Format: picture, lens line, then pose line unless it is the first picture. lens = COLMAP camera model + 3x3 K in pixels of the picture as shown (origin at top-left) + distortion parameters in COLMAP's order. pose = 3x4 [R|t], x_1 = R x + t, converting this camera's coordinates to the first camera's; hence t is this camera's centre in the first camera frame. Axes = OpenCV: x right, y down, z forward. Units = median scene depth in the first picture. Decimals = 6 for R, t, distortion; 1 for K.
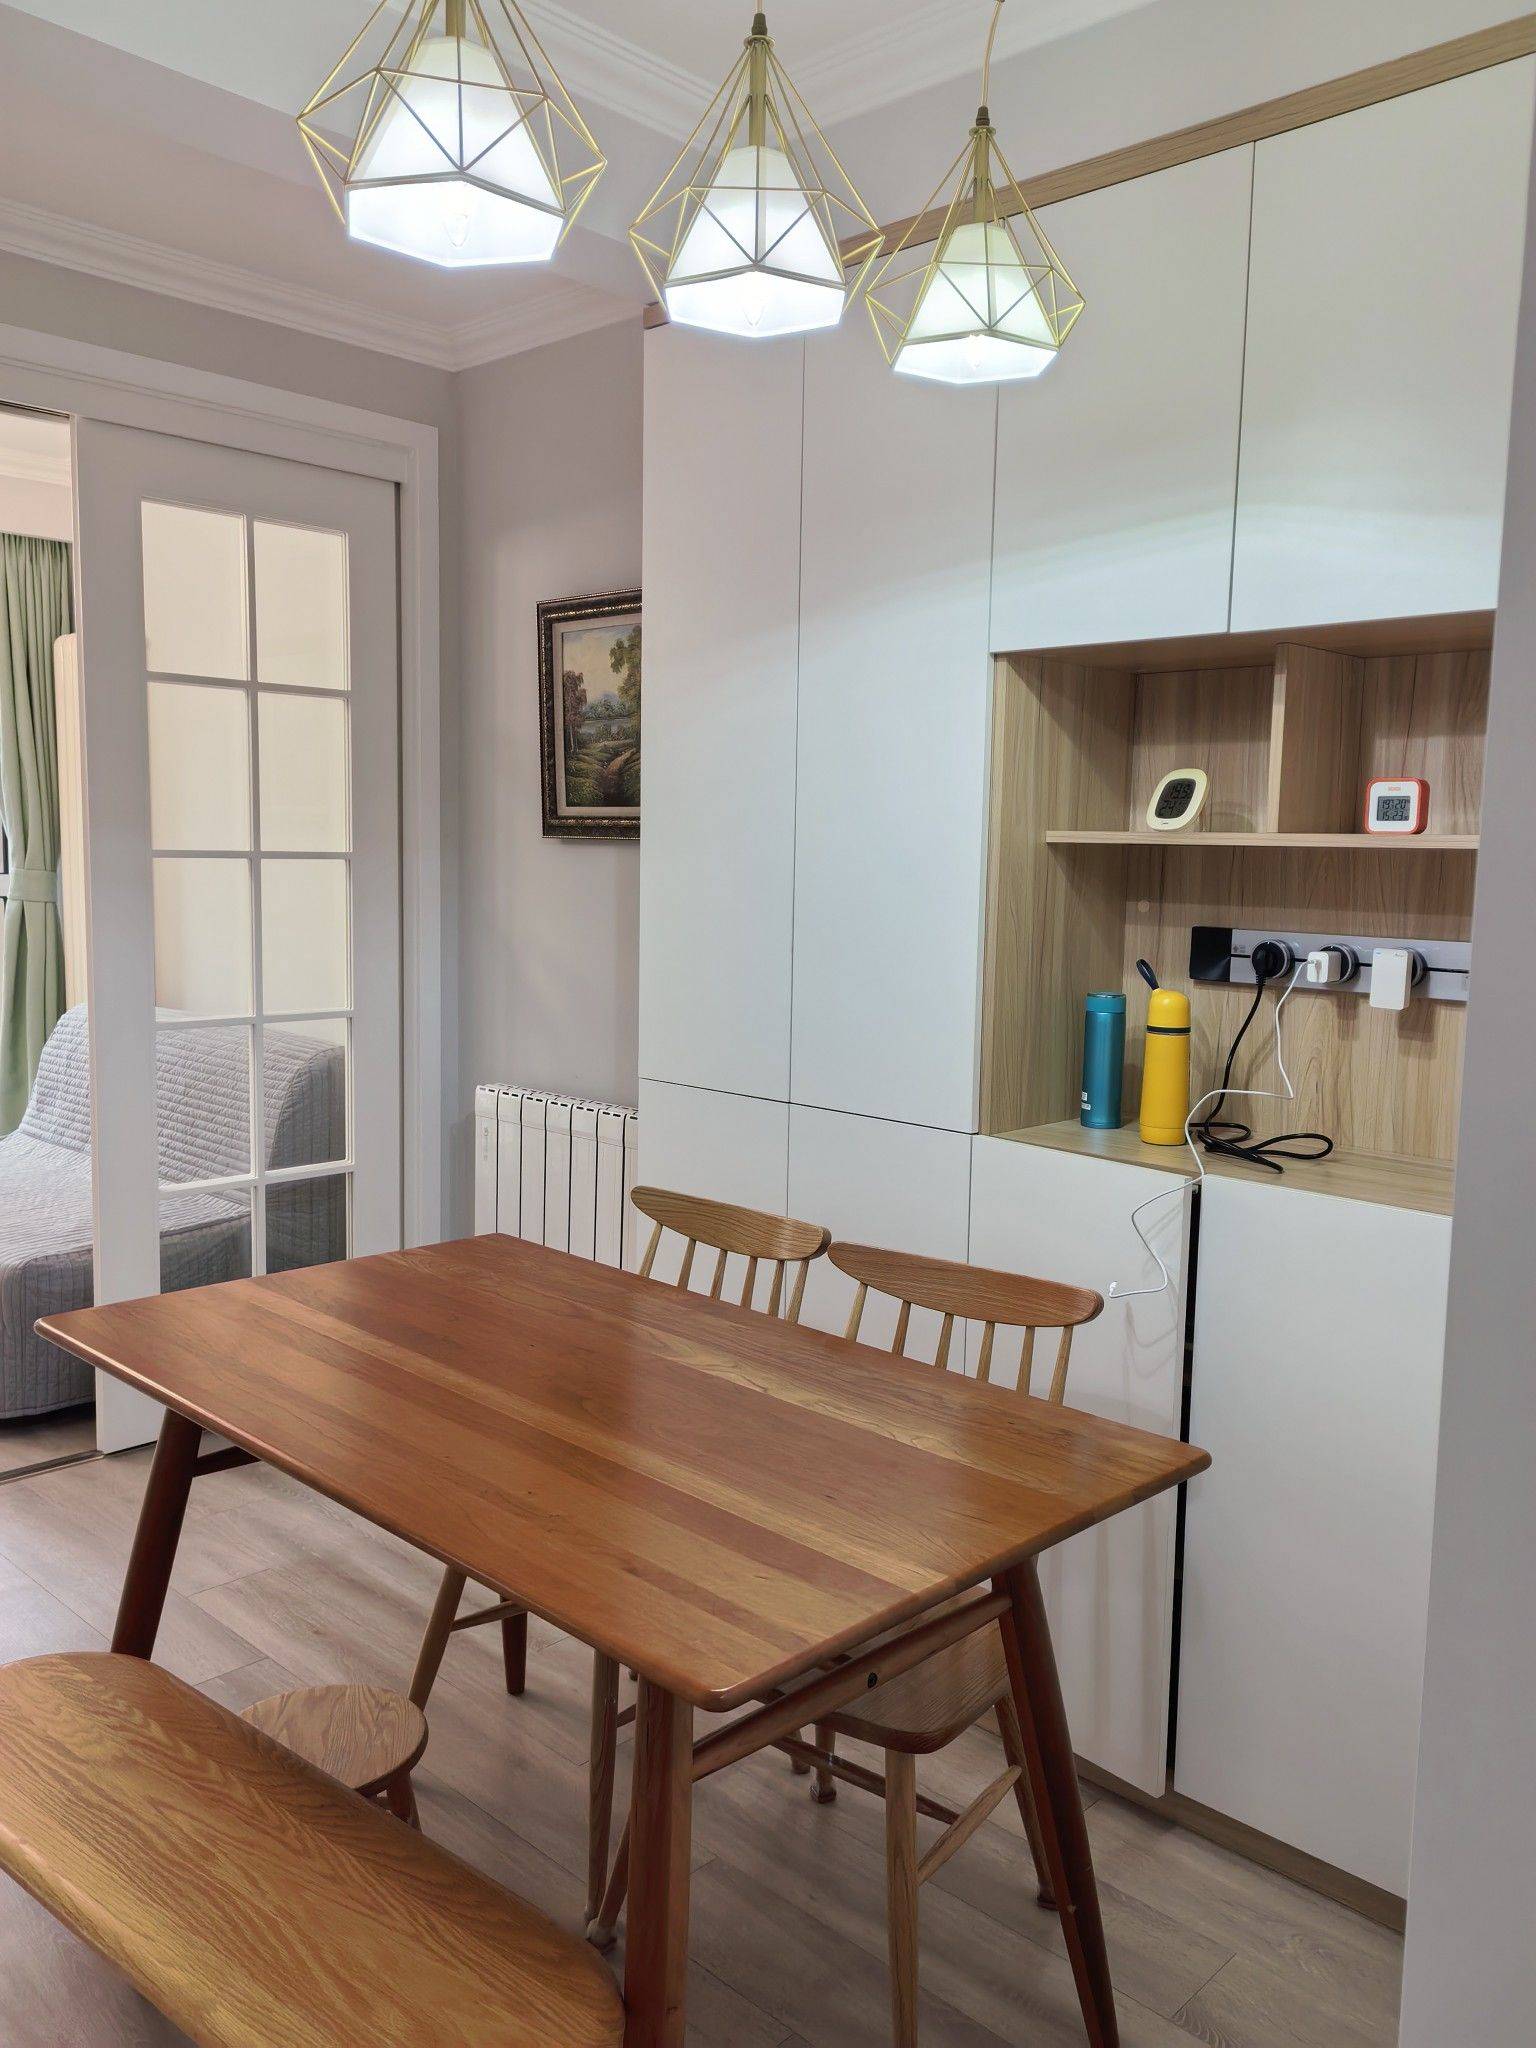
lens RADIAL K [[1614.1, 0, 772.7], [0, 1614.1, 1021.9], [0, 0, 1]] dist [0.051771, -0.059477]
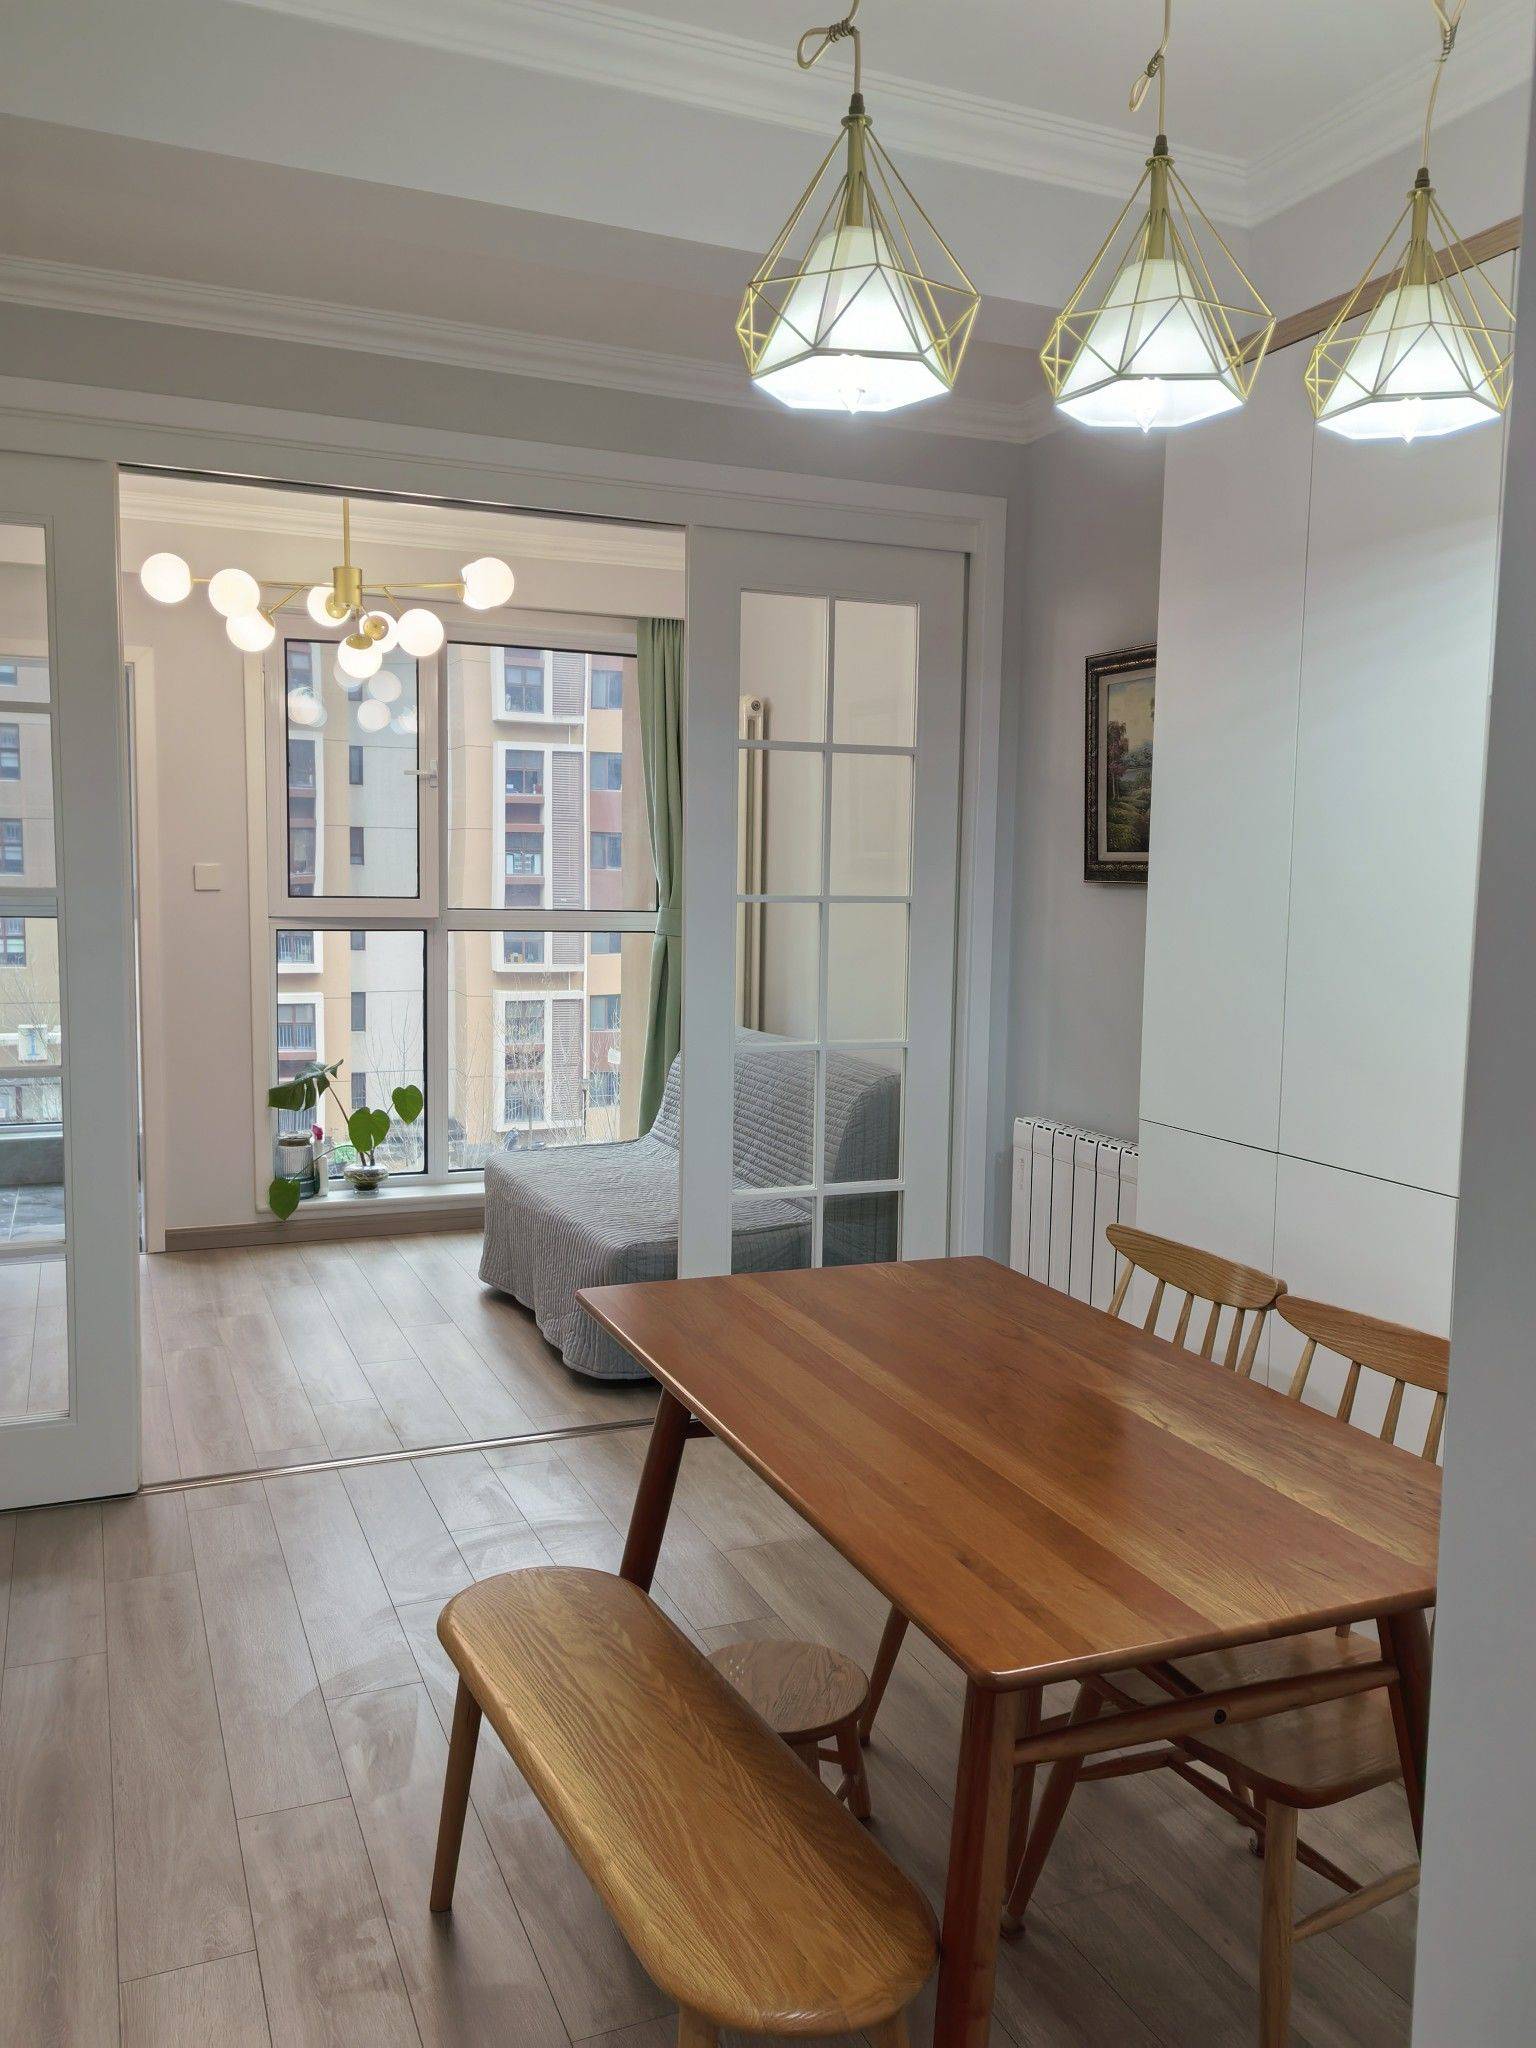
lens RADIAL K [[1614.1, 0, 766.8], [0, 1614.1, 1017.9], [0, 0, 1]] dist [0.051771, -0.059477]
pose [[0.918715, 0.032404, -0.393589, 0.135082], [-0.040874, 0.999078, -0.013153, -0.008133], [0.392800, 0.028171, 0.919192, -0.052187]]
